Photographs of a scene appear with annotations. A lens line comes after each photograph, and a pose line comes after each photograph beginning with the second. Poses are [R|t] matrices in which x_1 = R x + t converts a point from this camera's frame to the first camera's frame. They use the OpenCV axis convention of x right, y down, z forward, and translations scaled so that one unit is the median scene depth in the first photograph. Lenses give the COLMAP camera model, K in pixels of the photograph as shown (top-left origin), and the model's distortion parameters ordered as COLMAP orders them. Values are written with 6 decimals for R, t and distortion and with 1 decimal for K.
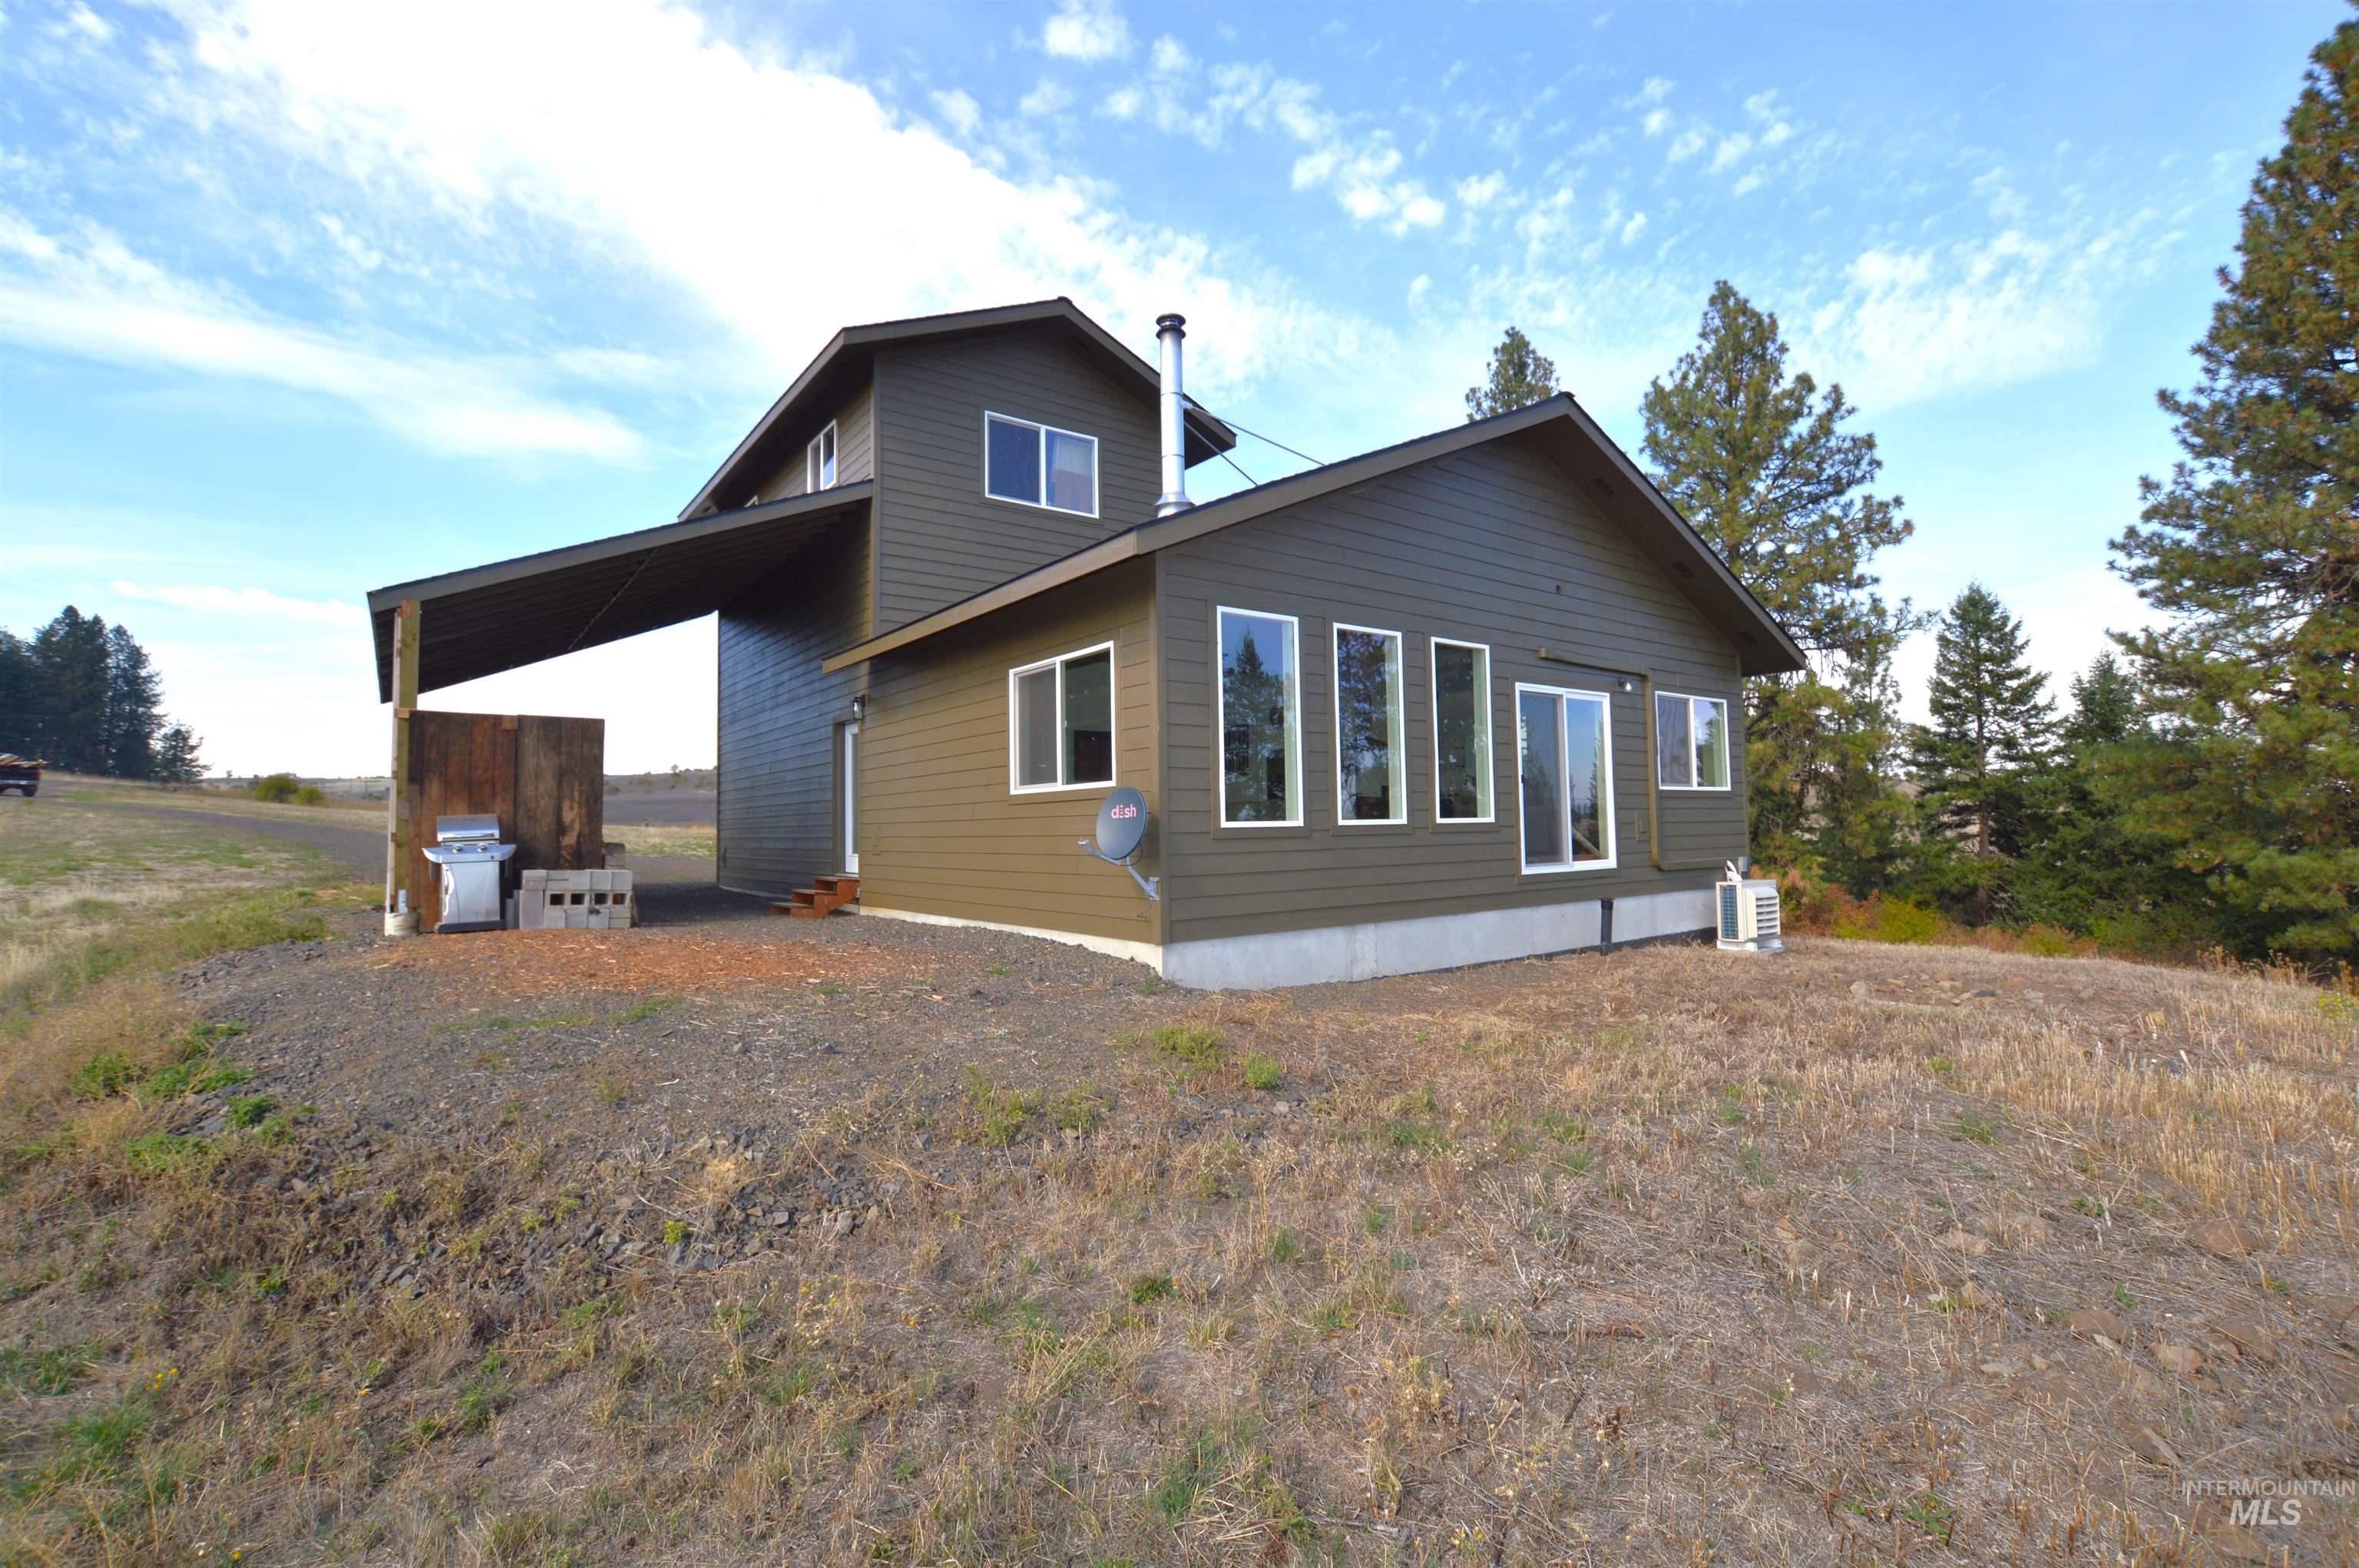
lens RADIAL K [[1033.4, 0, 1179.5], [0, 1033.4, 784.0], [0, 0, 1]] dist [-0.000384, -0.000011]
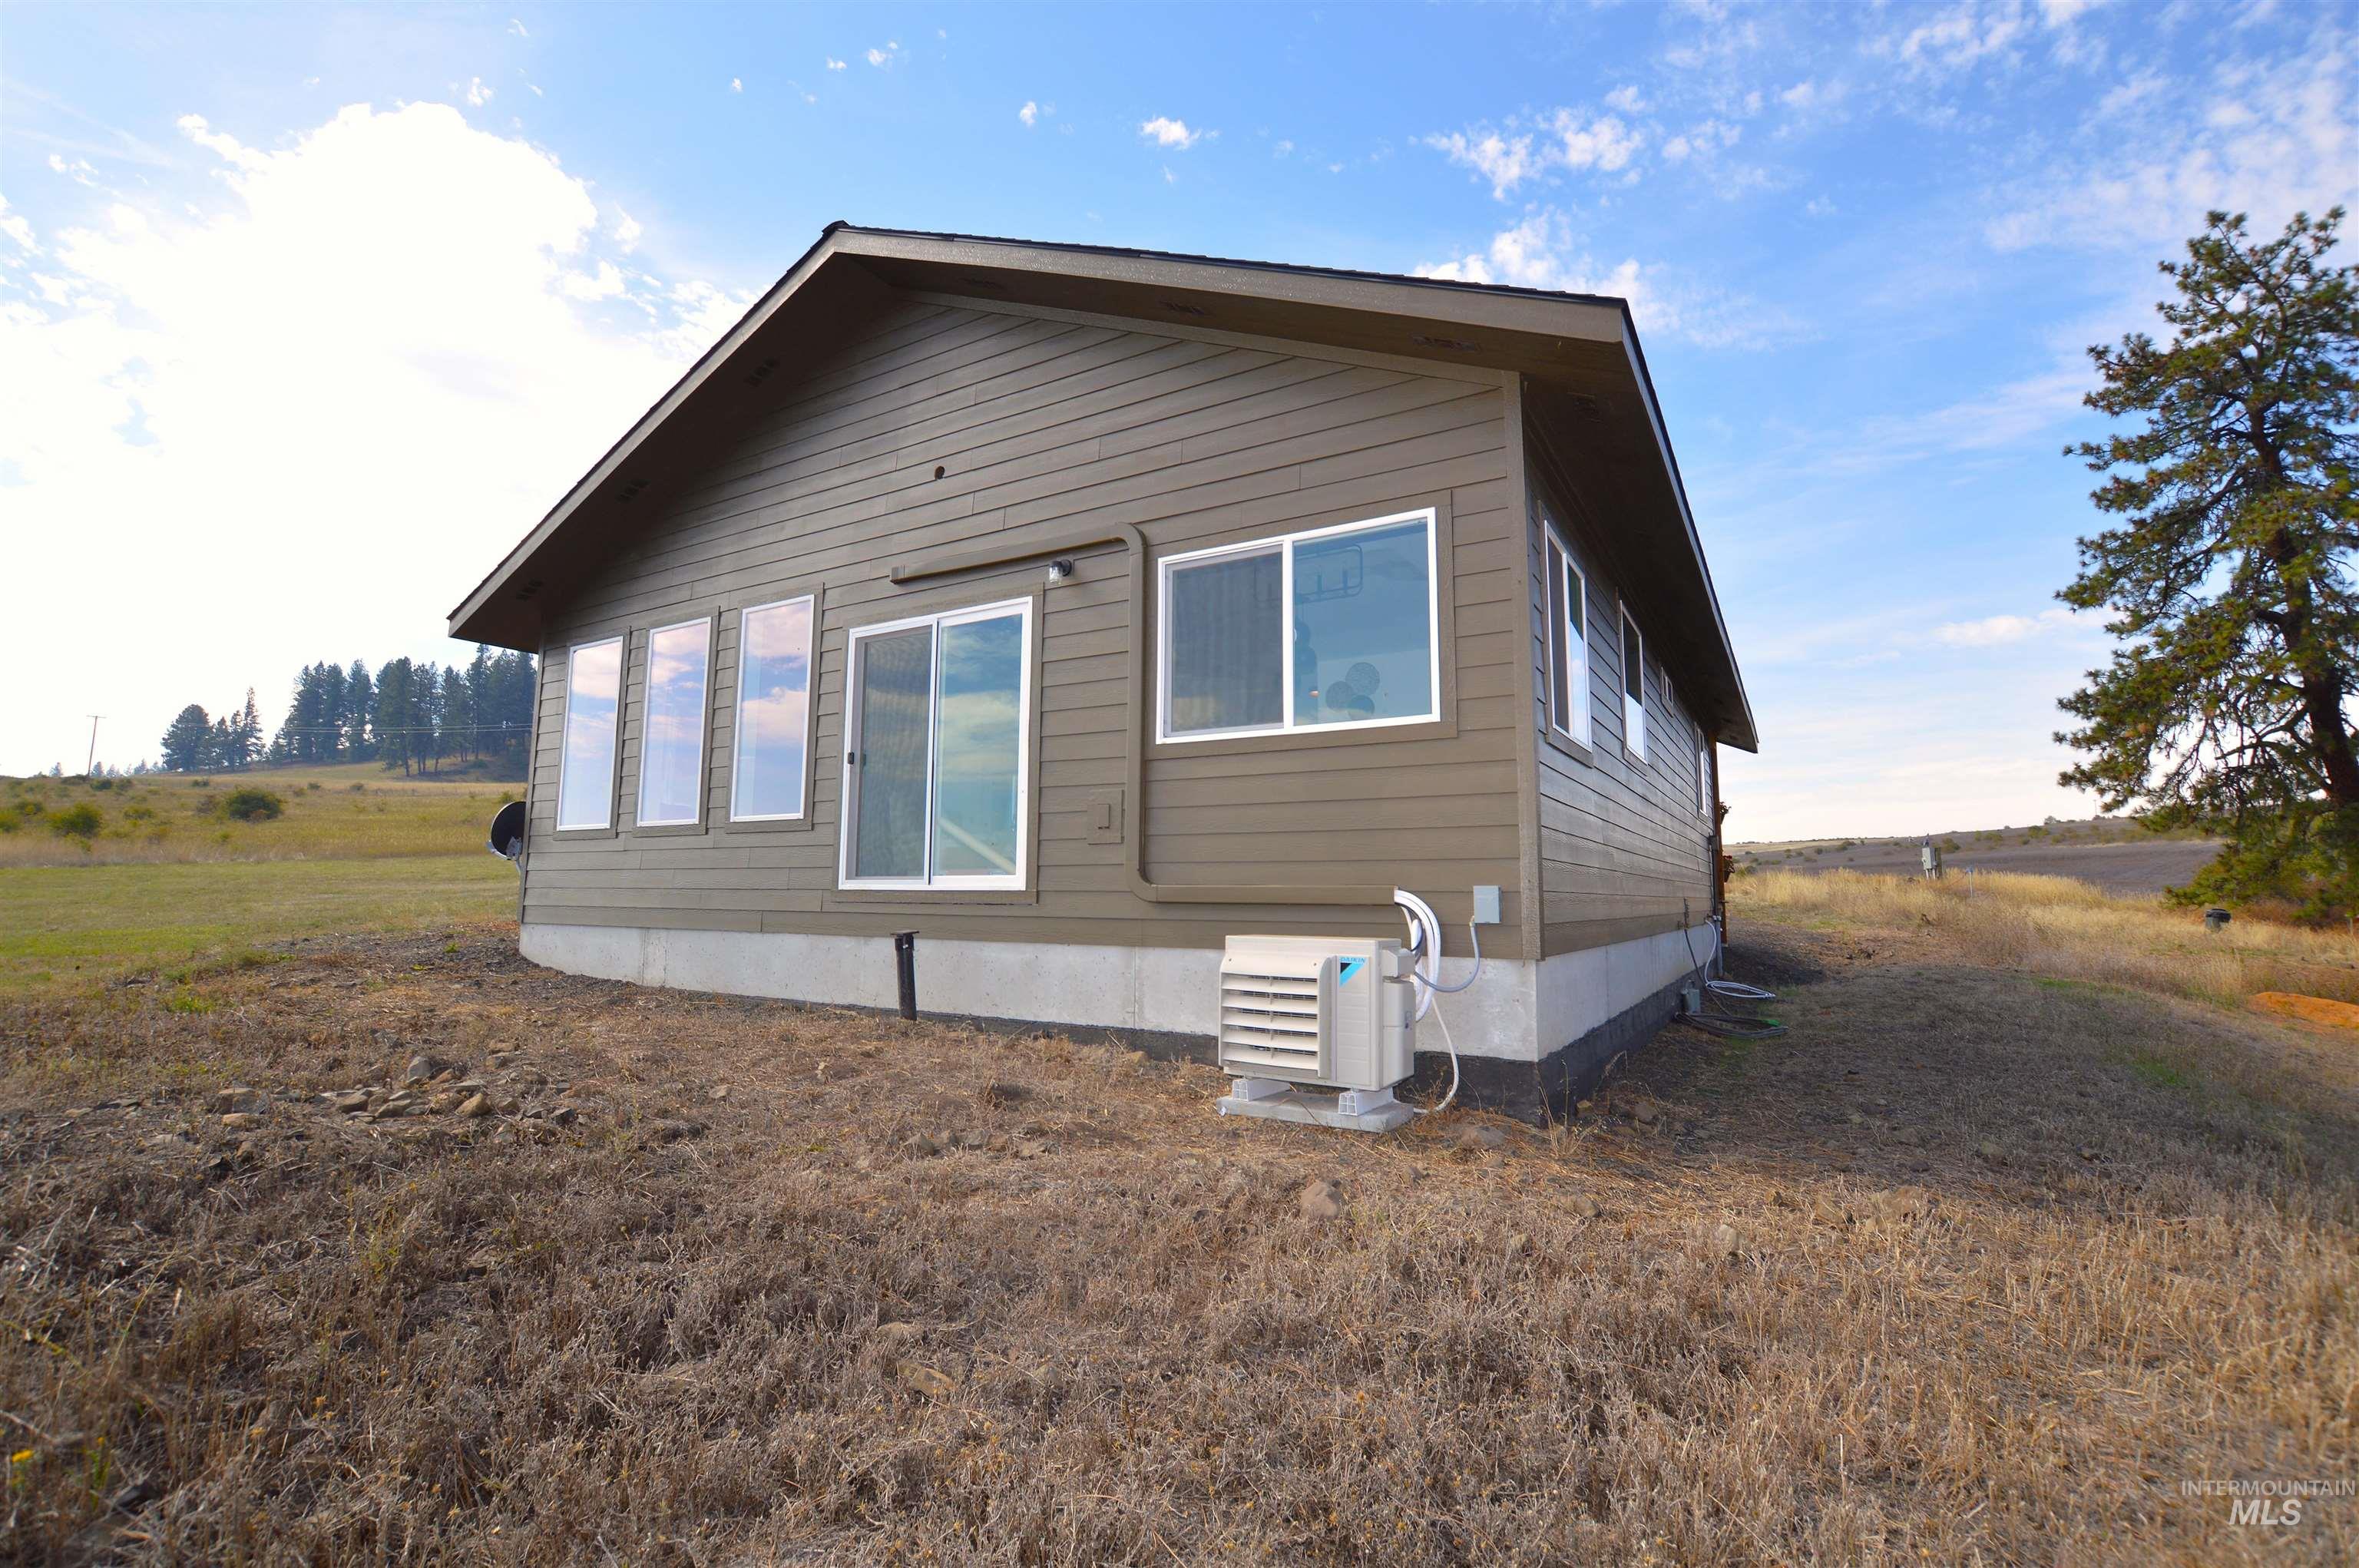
lens RADIAL K [[1033.4, 0, 1179.5], [0, 1033.4, 784.0], [0, 0, 1]] dist [-0.000384, -0.000011]
pose [[0.370947, -0.073998, -0.925701, 1.049342], [0.019033, 0.997217, -0.072088, 0.067287], [0.928459, 0.009122, 0.371323, 0.916847]]
